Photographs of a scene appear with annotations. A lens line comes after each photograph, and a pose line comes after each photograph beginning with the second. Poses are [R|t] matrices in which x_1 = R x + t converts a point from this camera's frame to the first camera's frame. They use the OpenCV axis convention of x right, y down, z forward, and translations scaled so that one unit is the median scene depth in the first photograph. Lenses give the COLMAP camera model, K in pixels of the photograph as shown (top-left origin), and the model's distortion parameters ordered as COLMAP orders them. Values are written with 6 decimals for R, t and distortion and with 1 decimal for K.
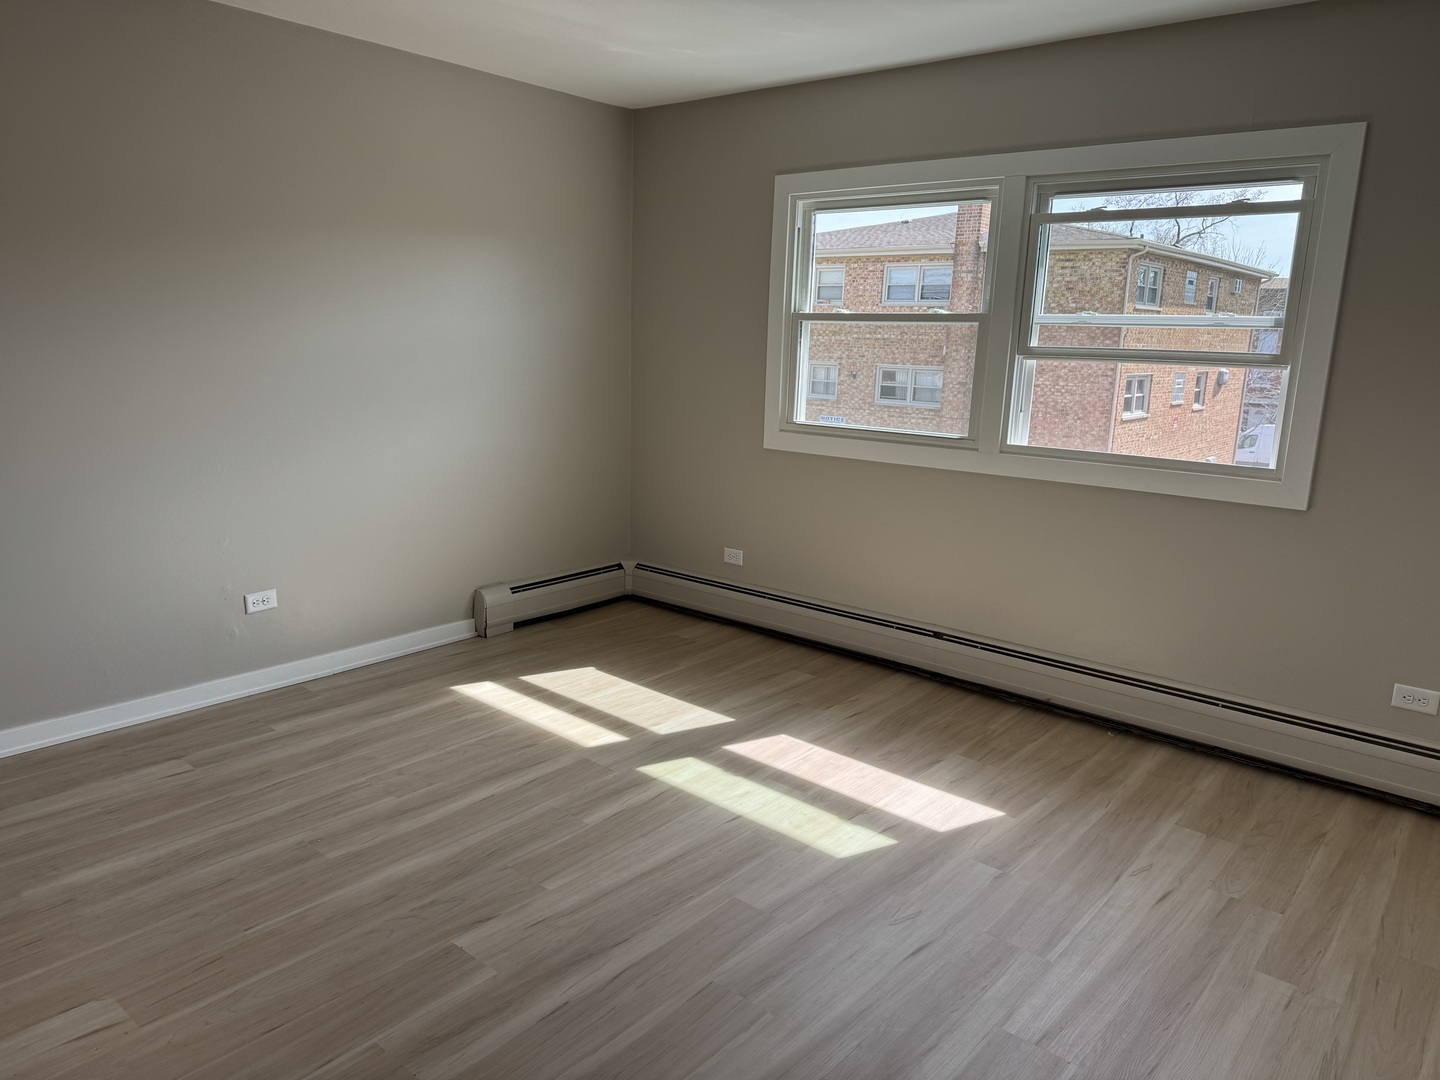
lens RADIAL K [[986.1, 0, 704.0], [0, 986.1, 533.0], [0, 0, 1]] dist [0.089813, -0.094806]
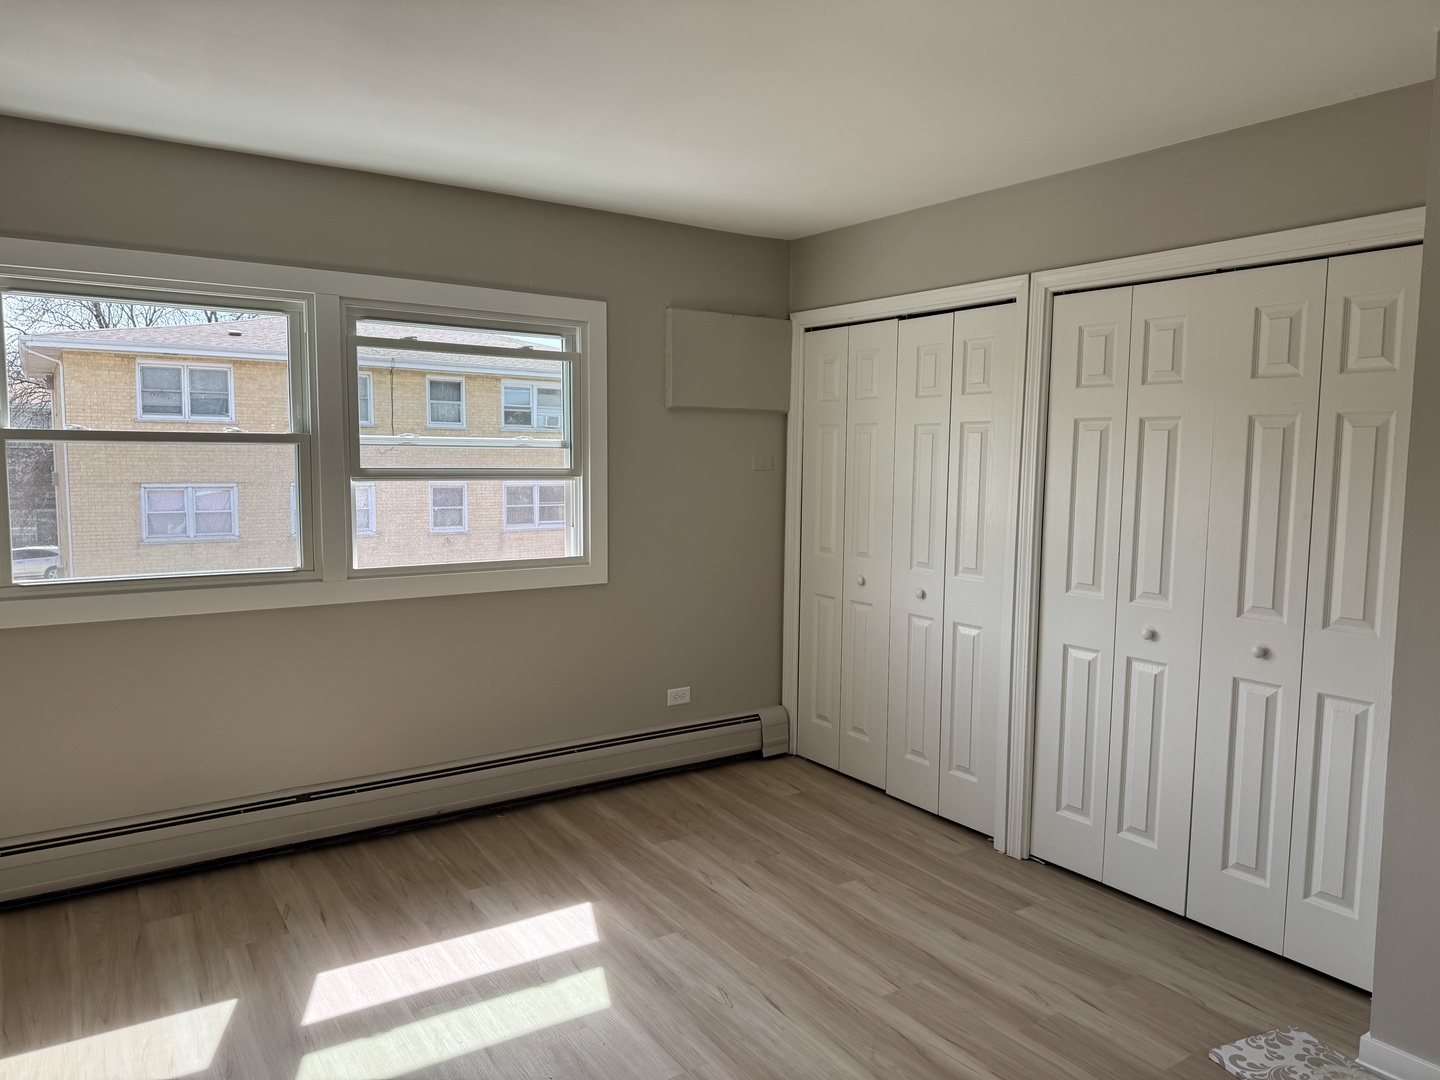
lens RADIAL K [[986.1, 0, 704.0], [0, 986.1, 533.0], [0, 0, 1]] dist [0.089813, -0.094806]
pose [[0.290925, -0.101391, 0.951358, -0.558990], [0.195116, 0.979759, 0.044752, -0.112014], [-0.936639, 0.172606, 0.304819, 0.438962]]
